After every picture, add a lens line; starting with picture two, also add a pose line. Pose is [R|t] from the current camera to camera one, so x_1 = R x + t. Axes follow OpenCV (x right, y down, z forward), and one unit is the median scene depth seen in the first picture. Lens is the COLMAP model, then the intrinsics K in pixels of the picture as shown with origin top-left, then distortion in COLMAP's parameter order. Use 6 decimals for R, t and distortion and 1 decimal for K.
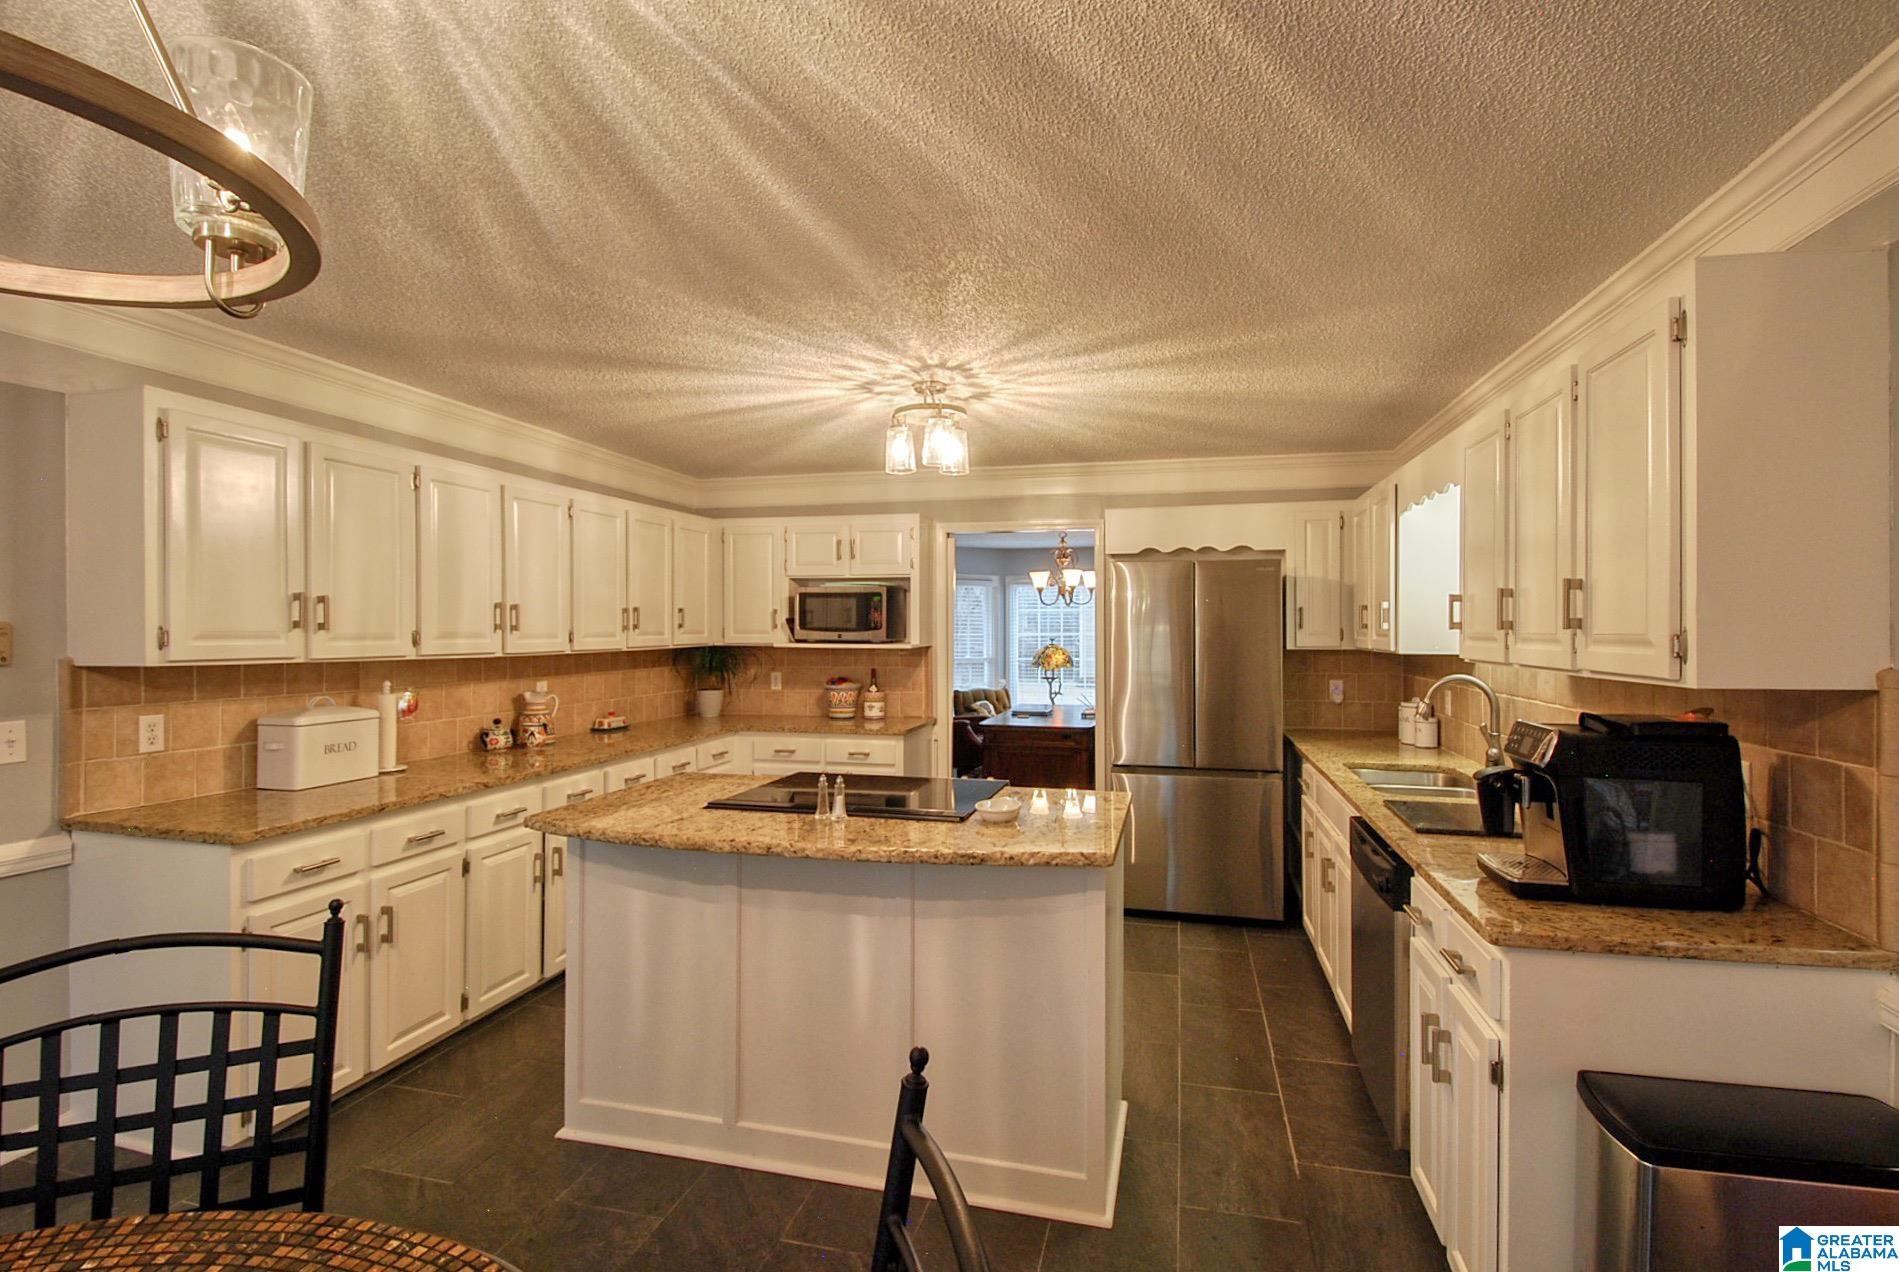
lens RADIAL K [[838.9, 0, 957.0], [0, 838.9, 637.6], [0, 0, 1]] dist [0.009876, -0.010473]
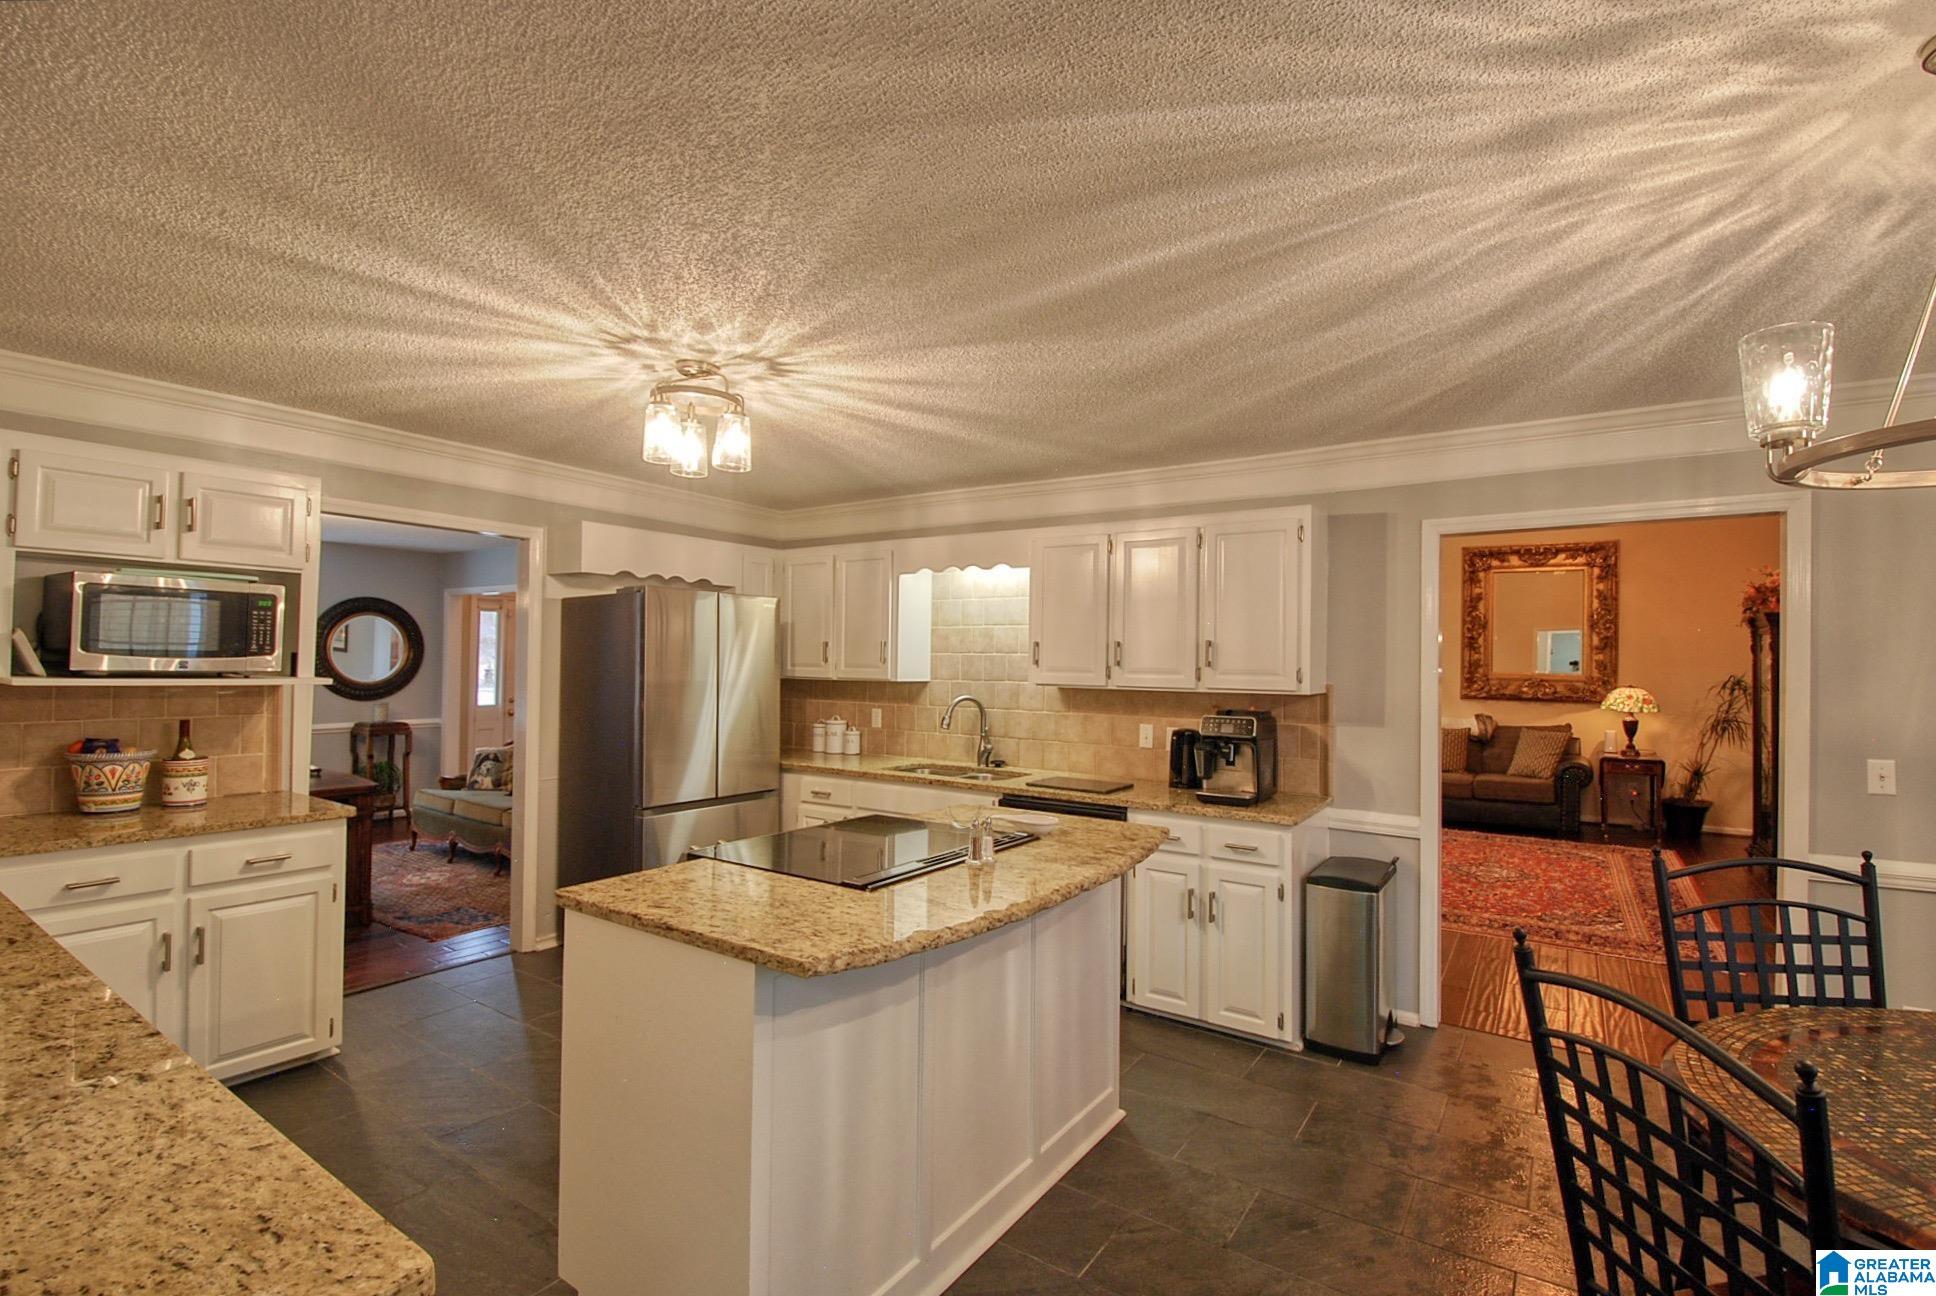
lens RADIAL K [[855.3, 0, 977.8], [0, 855.3, 644.1], [0, 0, 1]] dist [0.009876, -0.010473]
pose [[0.379504, 0.026022, 0.924824, -0.752070], [-0.004831, 0.999646, -0.026145, -0.004588], [-0.925177, 0.005454, 0.379496, 0.449655]]
